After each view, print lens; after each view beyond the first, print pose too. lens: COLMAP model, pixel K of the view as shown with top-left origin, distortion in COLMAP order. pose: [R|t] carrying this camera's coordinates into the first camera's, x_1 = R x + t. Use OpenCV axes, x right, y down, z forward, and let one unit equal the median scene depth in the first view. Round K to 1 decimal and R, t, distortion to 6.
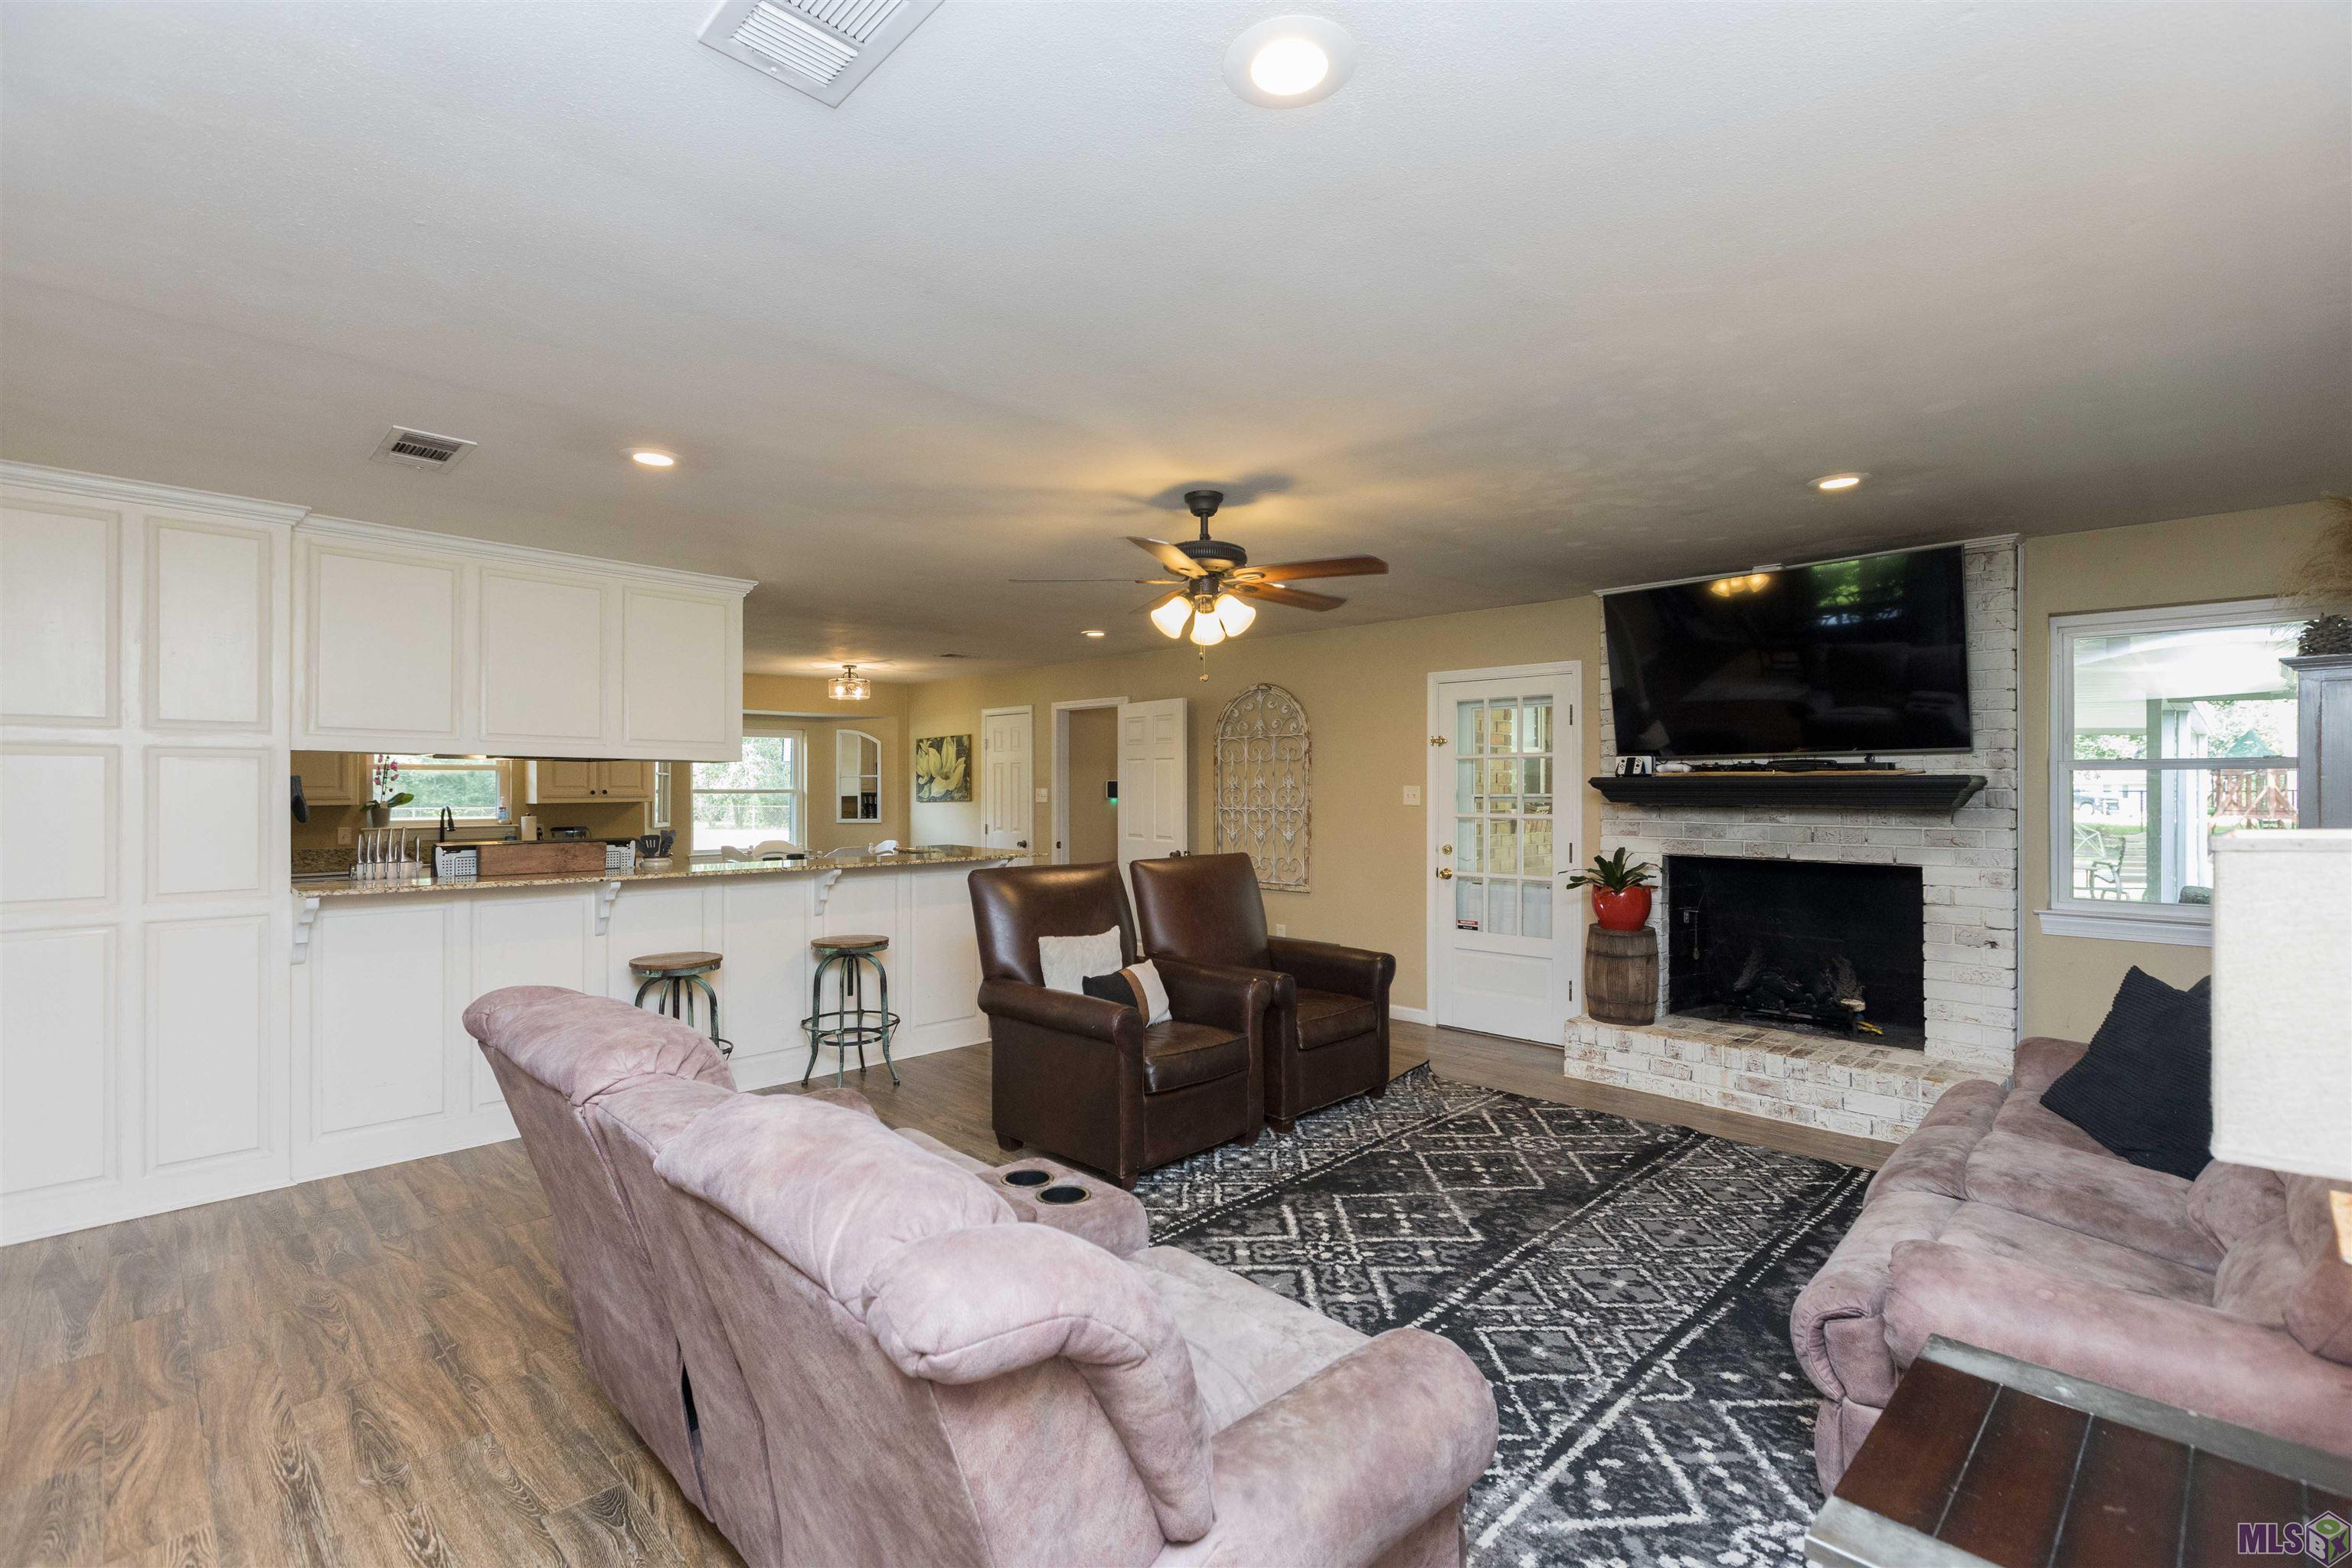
lens RADIAL K [[1084.3, 0, 1173.4], [0, 1084.3, 778.7], [0, 0, 1]] dist [0.002569, 0.000456]
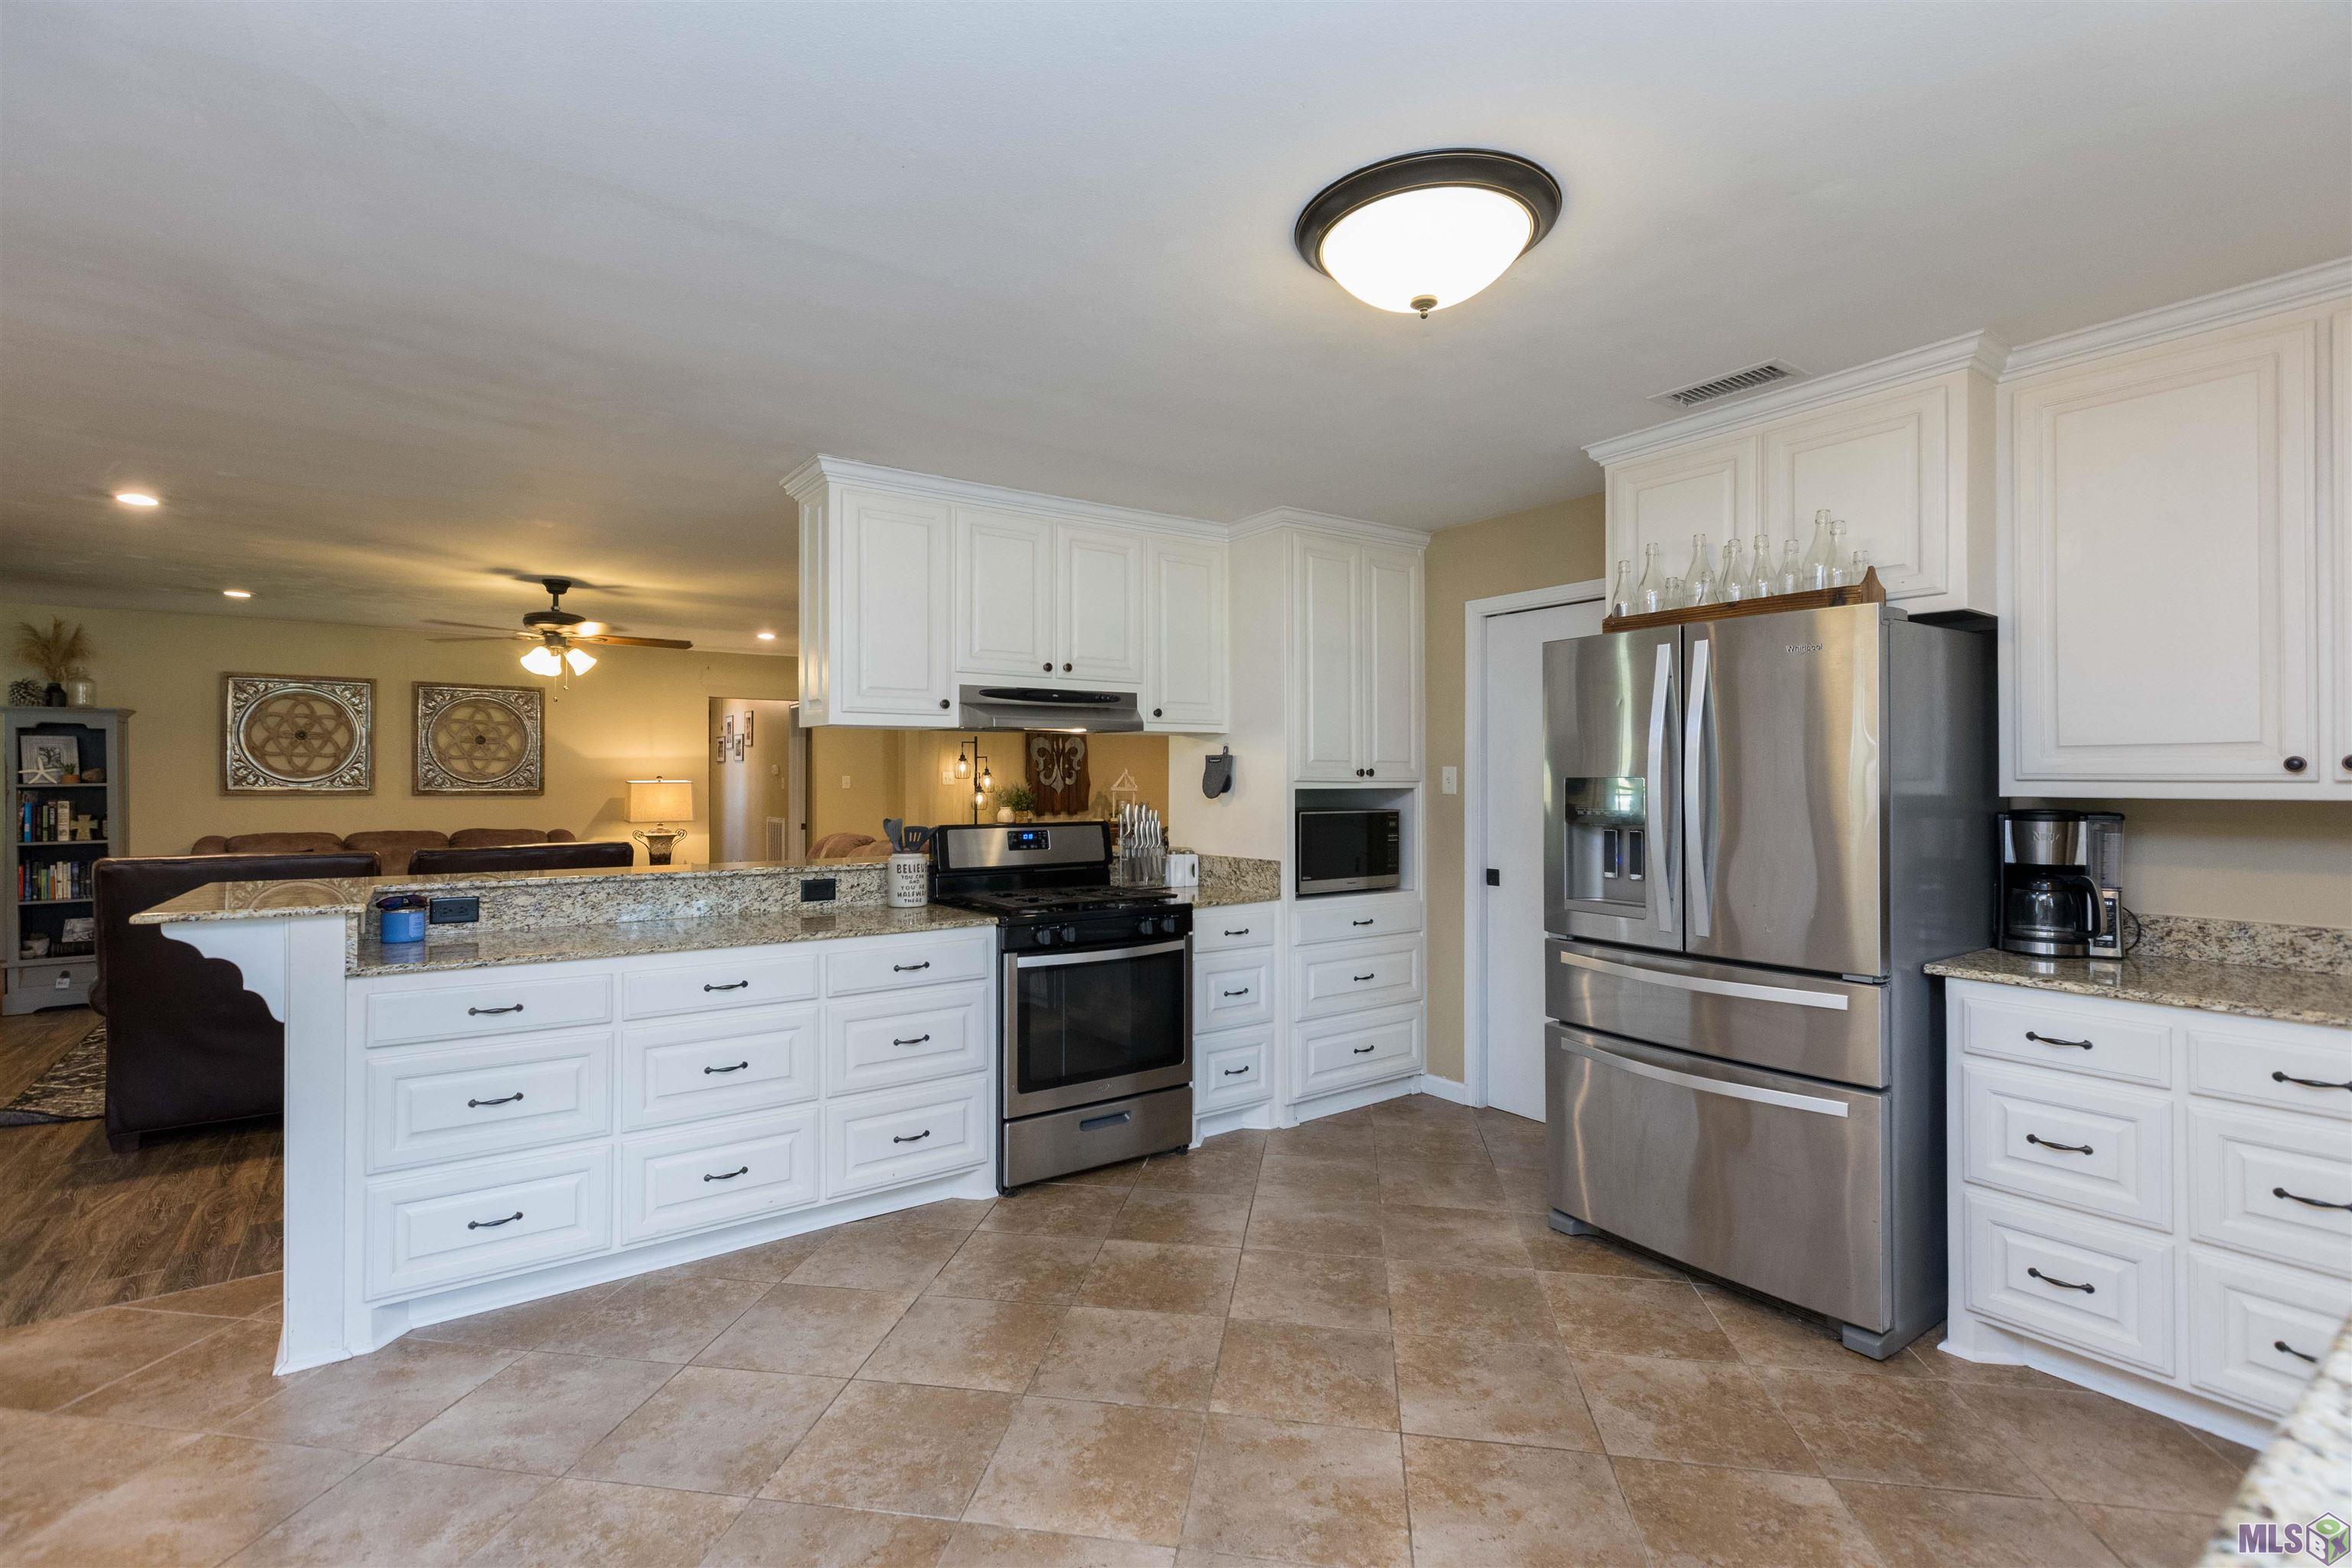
lens RADIAL K [[1042.9, 0, 1163.4], [0, 1042.9, 775.9], [0, 0, 1]] dist [0.001500, -0.005024]
pose [[-0.986530, 0.001211, 0.163578, -1.001223], [-0.001461, 0.999867, -0.016218, 0.035539], [-0.163576, -0.016238, -0.986397, 2.166749]]
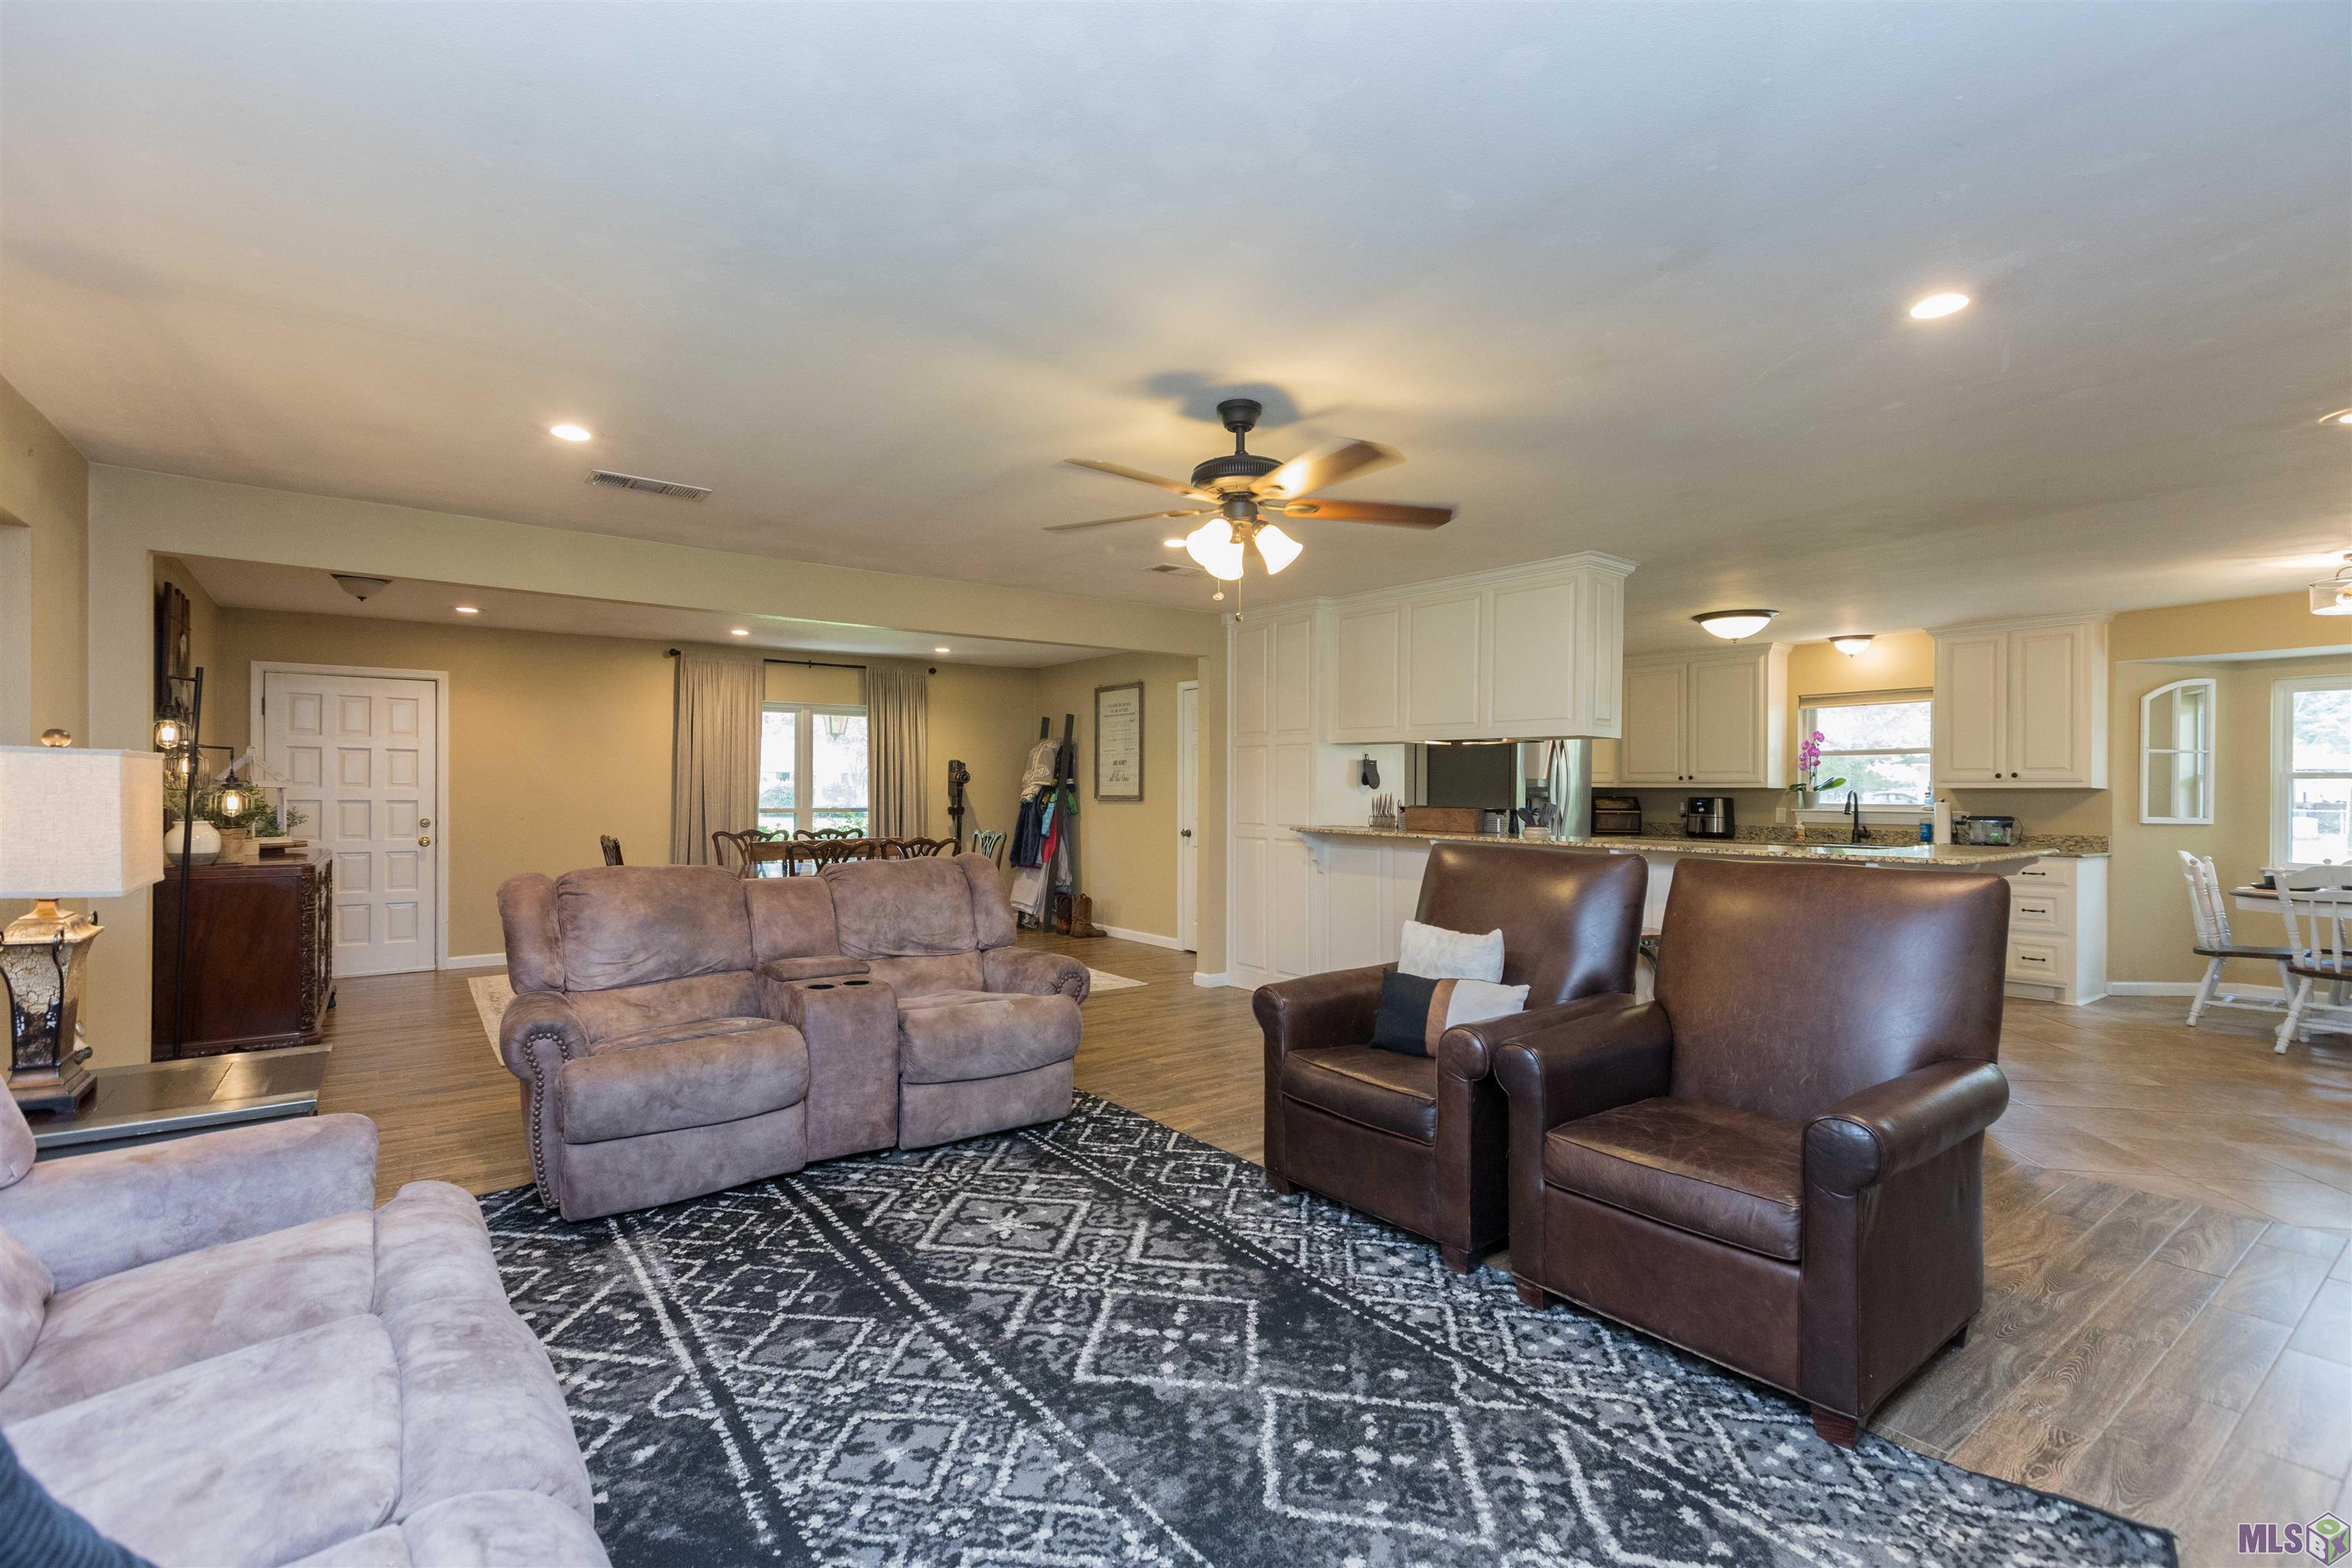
lens RADIAL K [[1052.6, 0, 1154.6], [0, 1052.6, 785.4], [0, 0, 1]] dist [0.001924, 0.000290]
pose [[-0.162791, -0.000240, -0.986660, 0.818355], [0.005654, 0.999983, -0.001176, 0.036639], [0.986644, -0.005770, -0.162787, 1.003495]]
